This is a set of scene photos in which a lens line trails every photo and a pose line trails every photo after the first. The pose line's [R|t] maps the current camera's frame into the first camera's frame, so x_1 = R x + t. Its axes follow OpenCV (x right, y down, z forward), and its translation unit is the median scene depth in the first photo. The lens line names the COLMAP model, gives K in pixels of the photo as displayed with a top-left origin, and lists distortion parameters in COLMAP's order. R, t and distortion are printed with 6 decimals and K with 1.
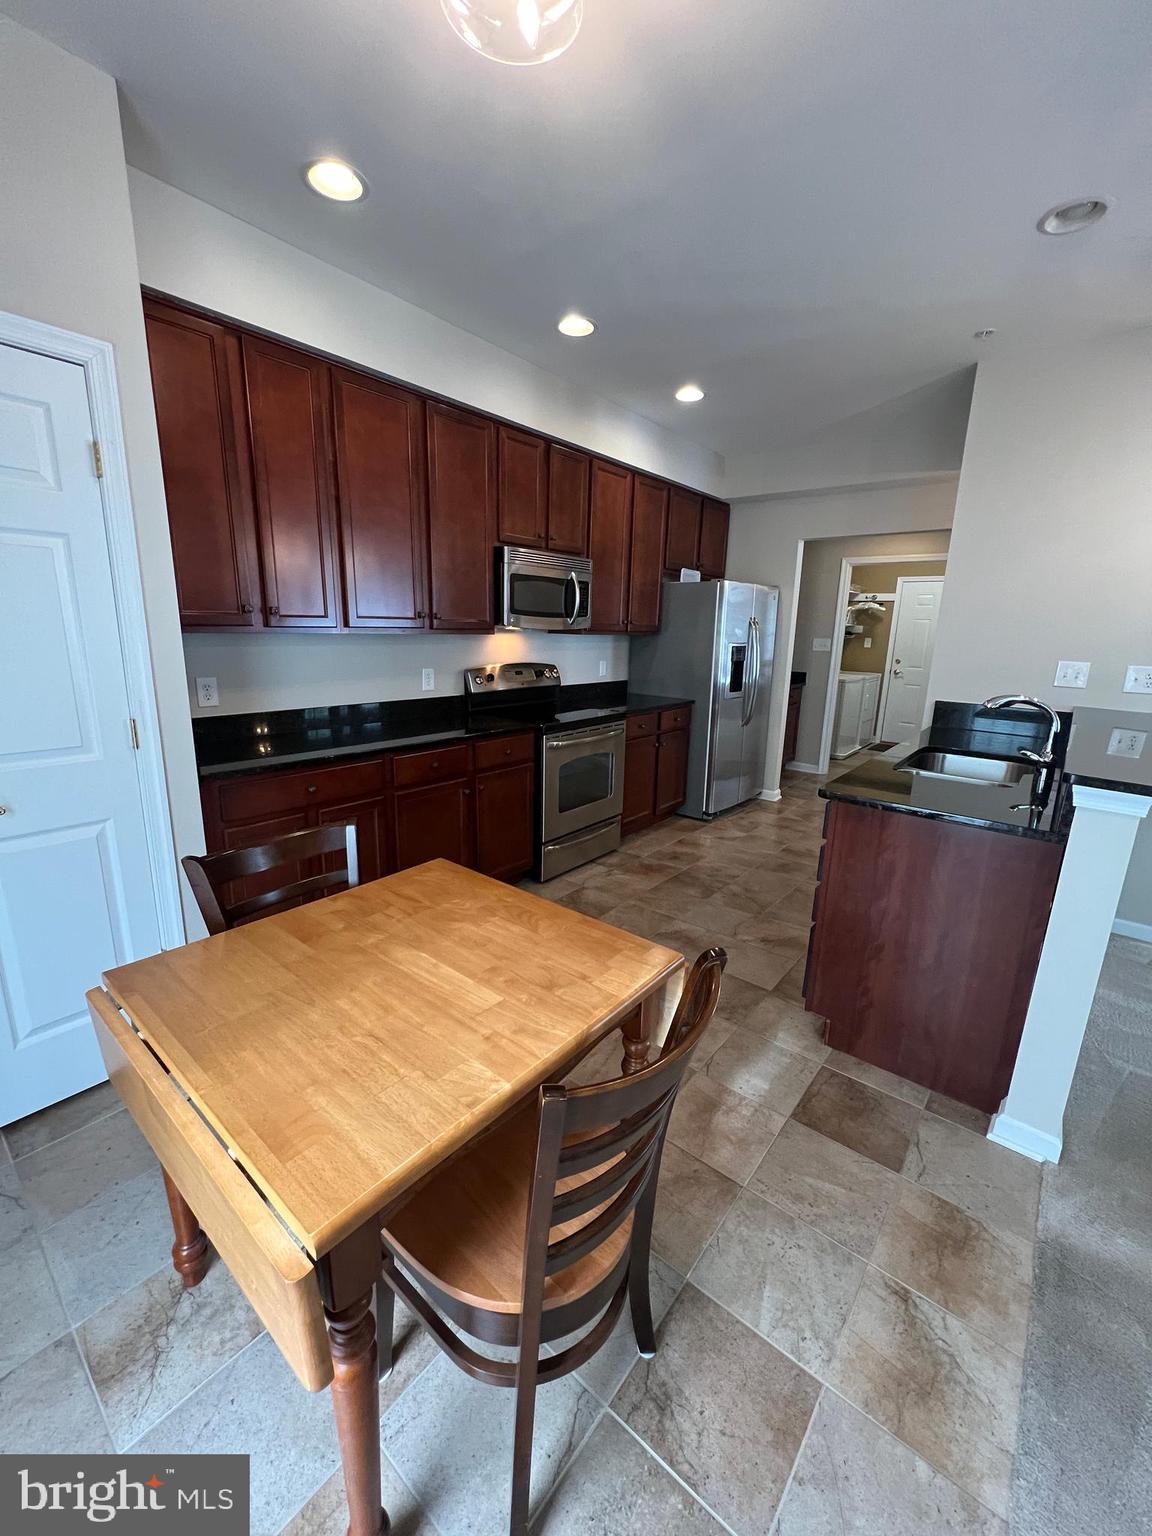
lens RADIAL K [[614.0, 0, 574.4], [0, 614.0, 768.0], [0, 0, 1]] dist [-0.002963, 0.000472]
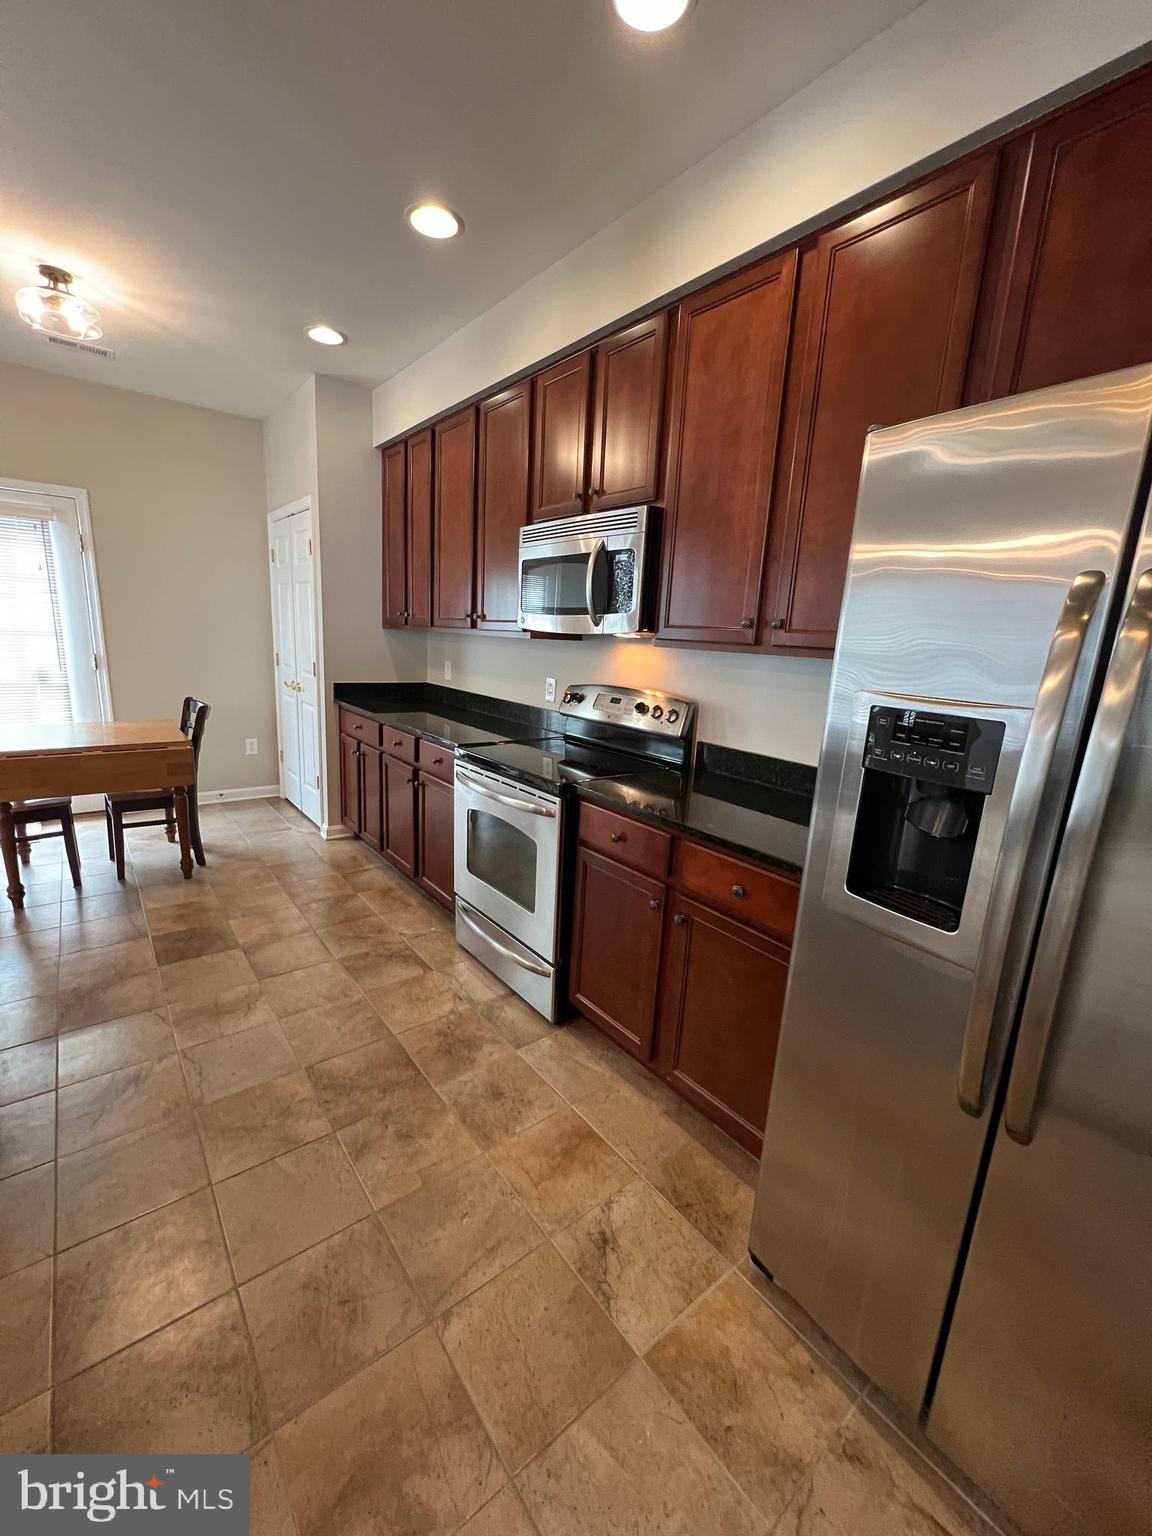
lens RADIAL K [[616.9, 0, 576.0], [0, 616.9, 768.0], [0, 0, 1]] dist [-0.001508, 0.000063]
pose [[-0.201601, 0.177033, -0.963336, 0.537545], [-0.277601, 0.932874, 0.229529, -0.208570], [0.939305, 0.313696, -0.138924, 0.976696]]
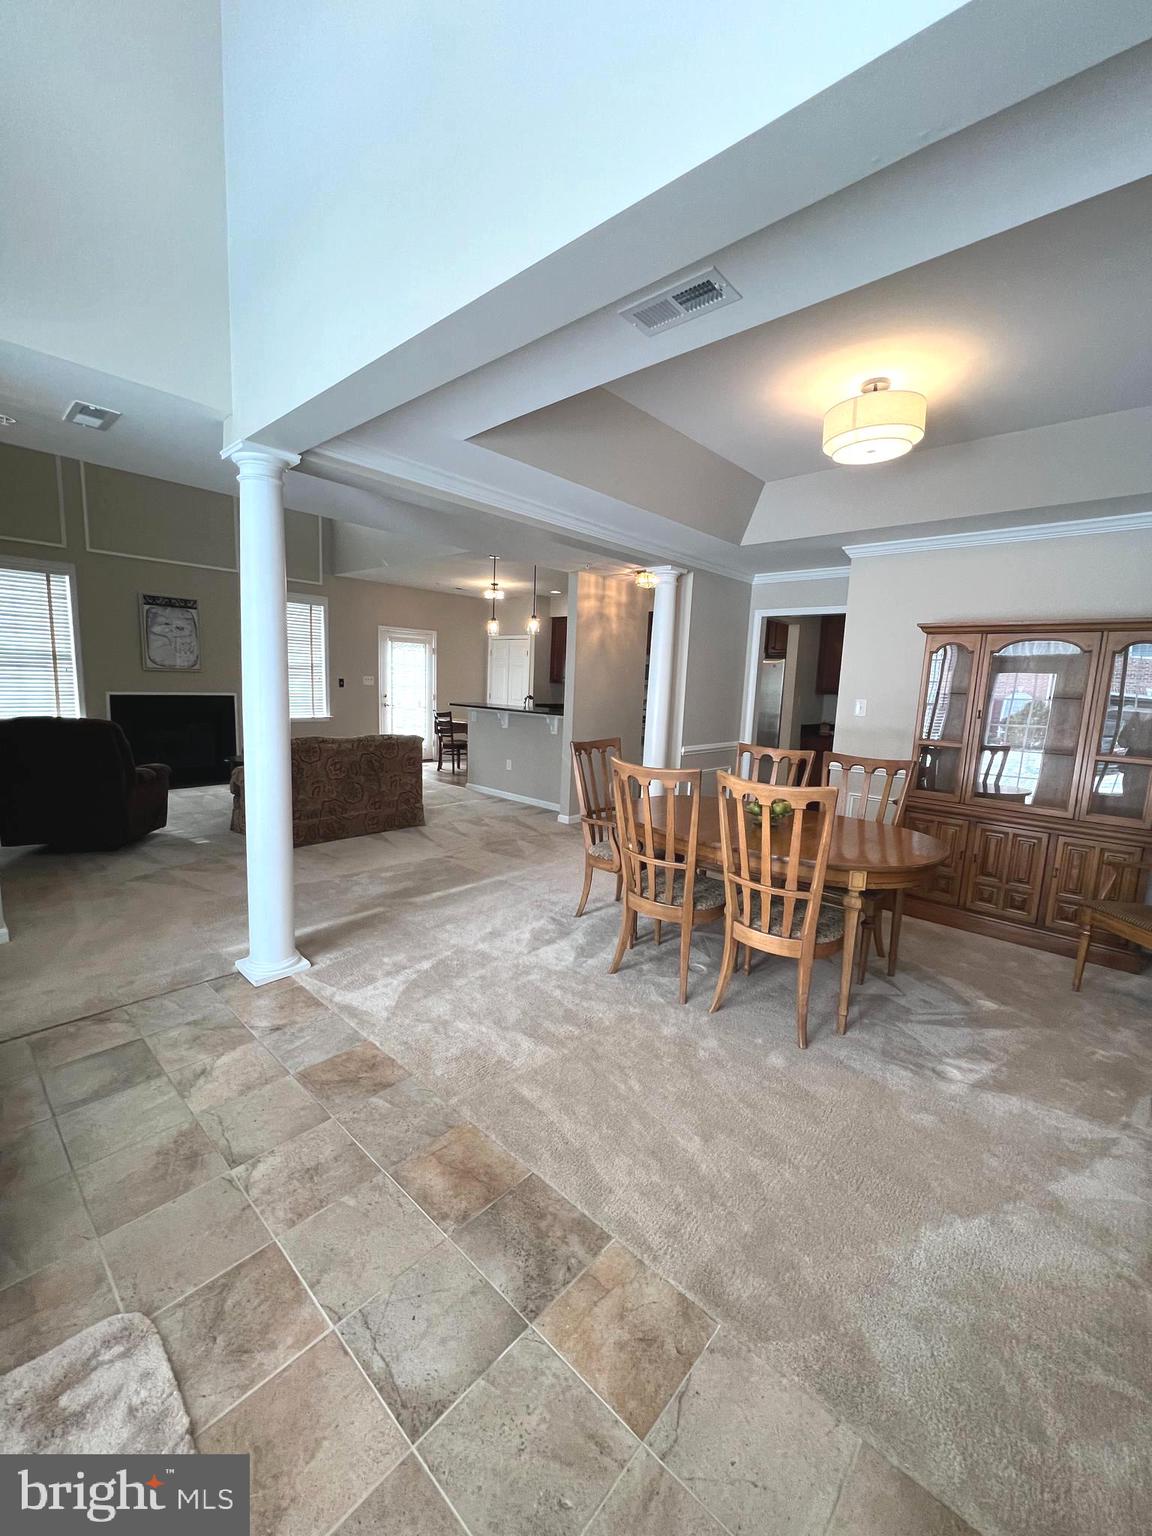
lens RADIAL K [[614.0, 0, 574.4], [0, 614.0, 768.0], [0, 0, 1]] dist [-0.002963, 0.000472]
pose [[-0.044938, 0.117954, -0.992002, 2.116282], [-0.265965, 0.955753, 0.125693, -0.117174], [0.962935, 0.269487, -0.011578, 0.713867]]
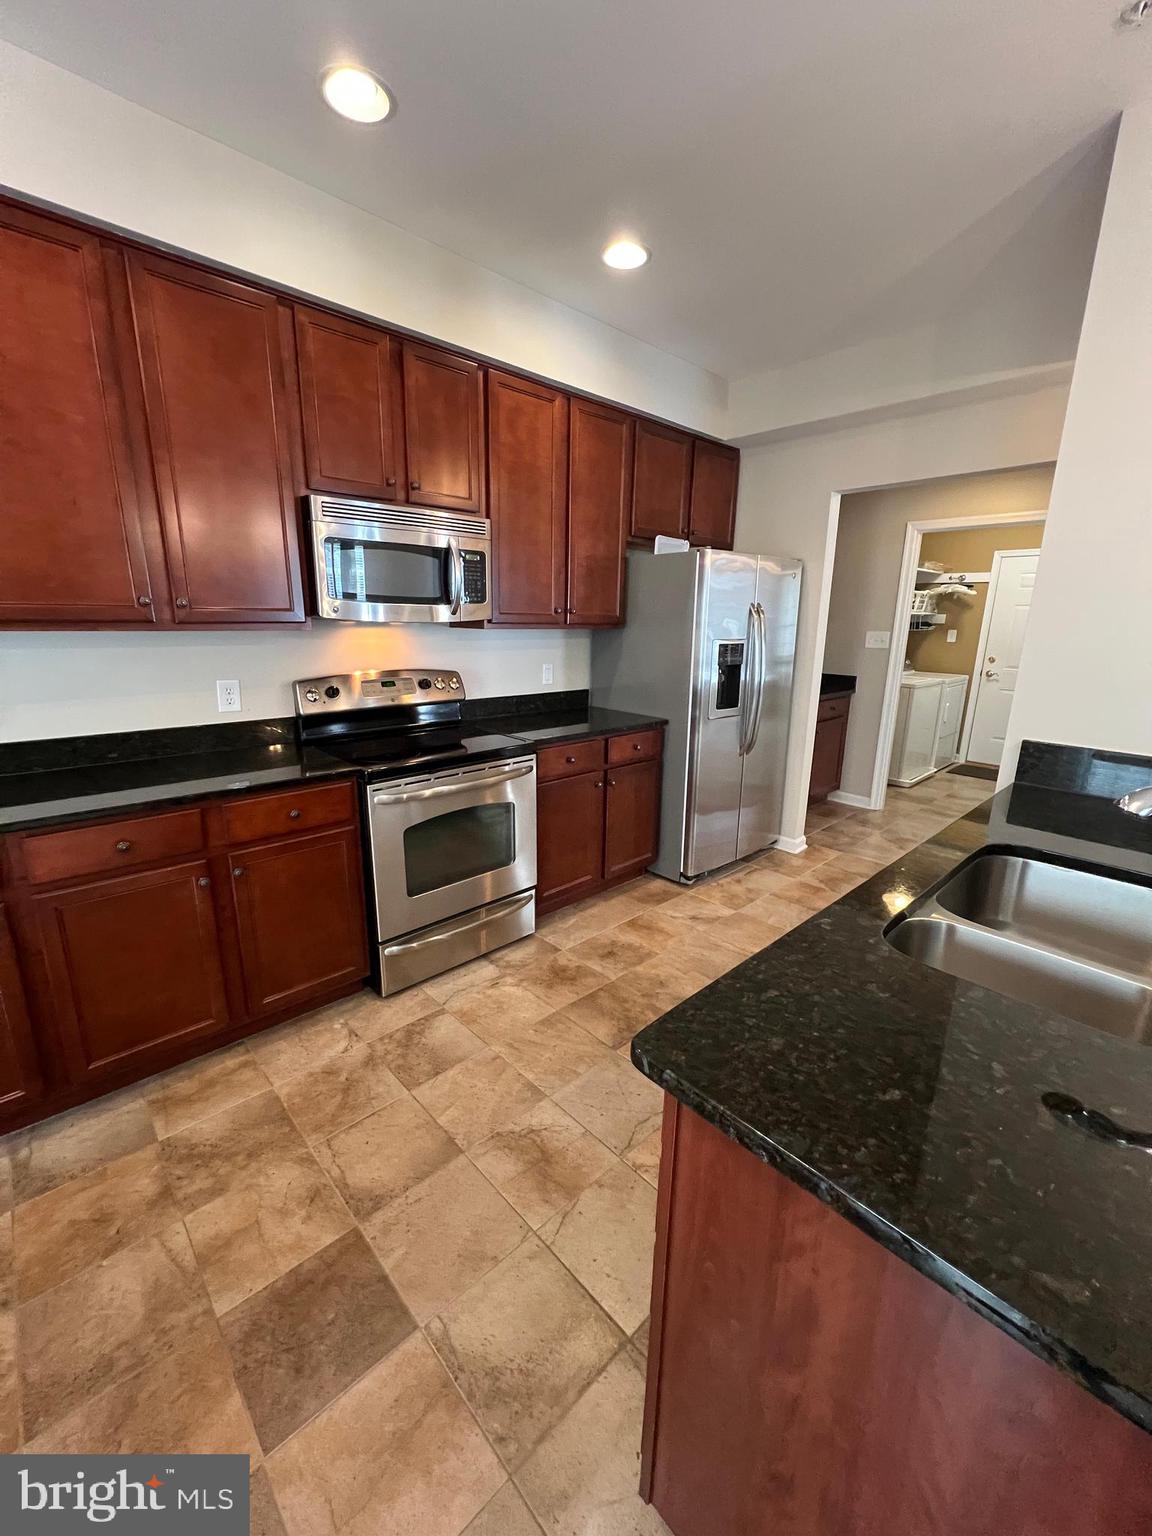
lens RADIAL K [[614.0, 0, 574.4], [0, 614.0, 768.0], [0, 0, 1]] dist [-0.002963, 0.000472]
pose [[0.991663, 0.022440, -0.126889, 0.193528], [-0.021036, 0.999702, 0.012398, -0.065018], [0.127130, -0.009625, 0.991839, 0.295608]]
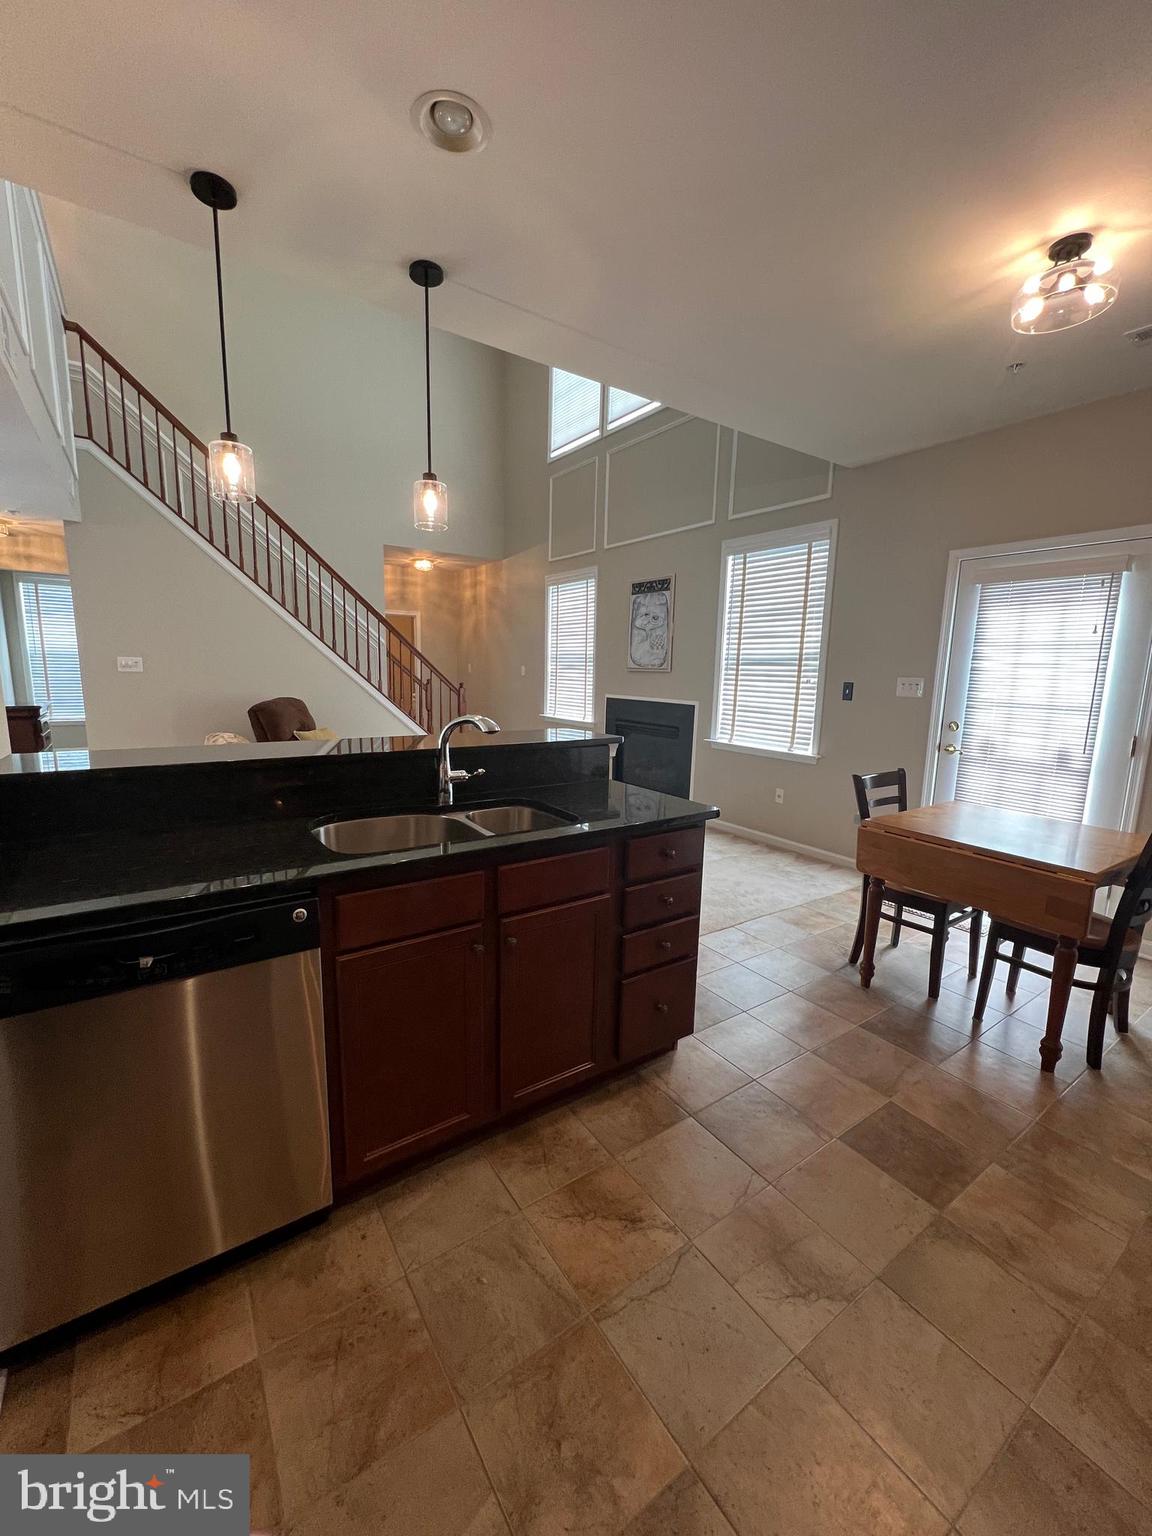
lens RADIAL K [[616.9, 0, 576.0], [0, 616.9, 768.0], [0, 0, 1]] dist [-0.001508, 0.000063]
pose [[-0.961022, -0.089928, 0.261439, 0.173300], [0.016874, 0.924781, 0.380126, -0.198303], [-0.275957, 0.369721, -0.887217, 0.922757]]
